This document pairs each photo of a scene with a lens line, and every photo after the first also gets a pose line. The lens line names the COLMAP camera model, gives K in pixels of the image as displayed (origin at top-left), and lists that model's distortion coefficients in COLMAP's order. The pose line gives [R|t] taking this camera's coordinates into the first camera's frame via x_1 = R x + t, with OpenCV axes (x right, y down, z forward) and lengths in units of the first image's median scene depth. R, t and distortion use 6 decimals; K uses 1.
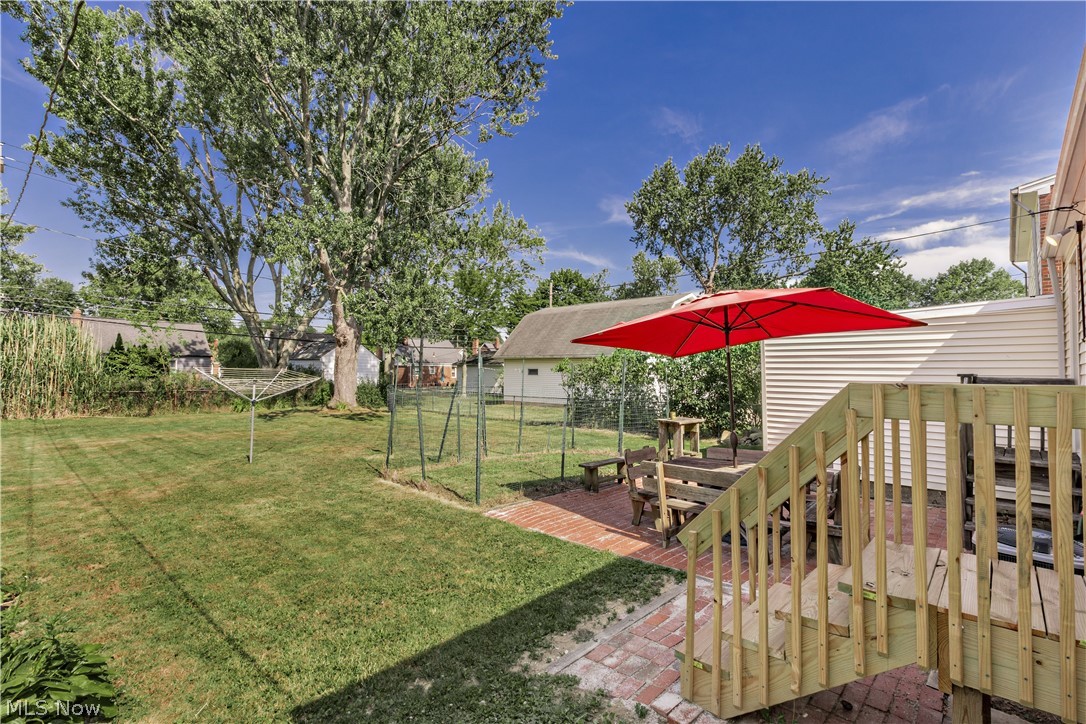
lens RADIAL K [[536.3, 0, 521.9], [0, 536.3, 357.2], [0, 0, 1]] dist [0.000780, 0.000117]
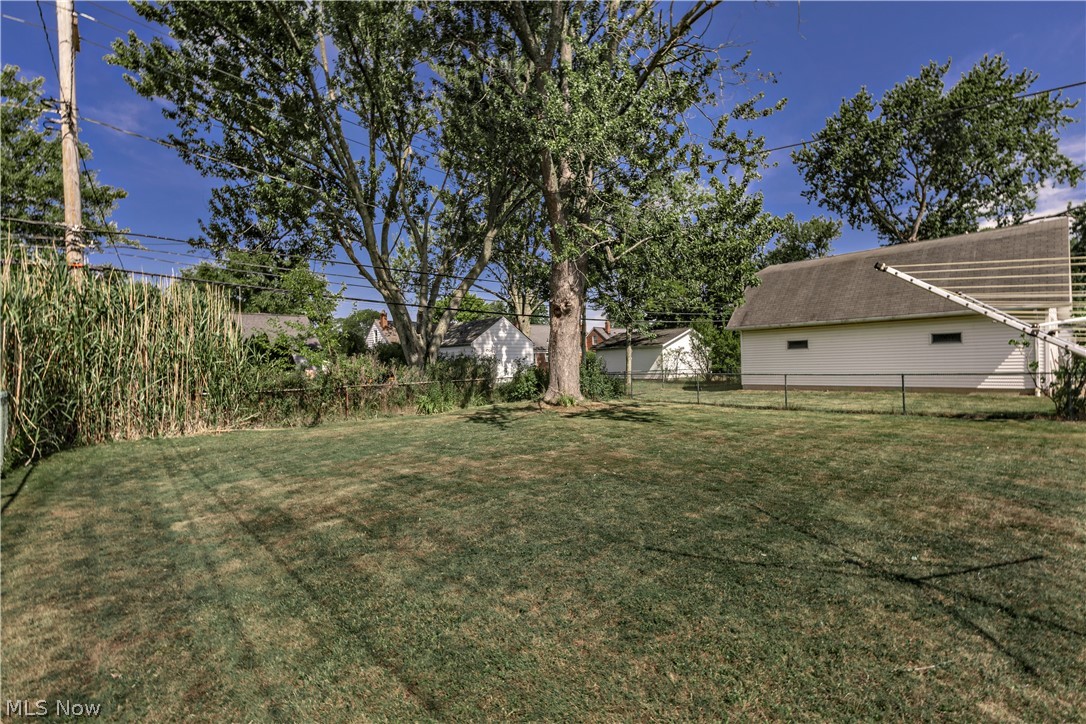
lens RADIAL K [[489.2, 0, 543.0], [0, 489.2, 362.0], [0, 0, 1]] dist [0.001356, 0.000180]
pose [[0.999006, -0.037814, -0.023588, -0.349293], [0.038390, 0.998963, 0.024483, 0.023409], [0.022638, -0.025365, 0.999422, 0.351048]]
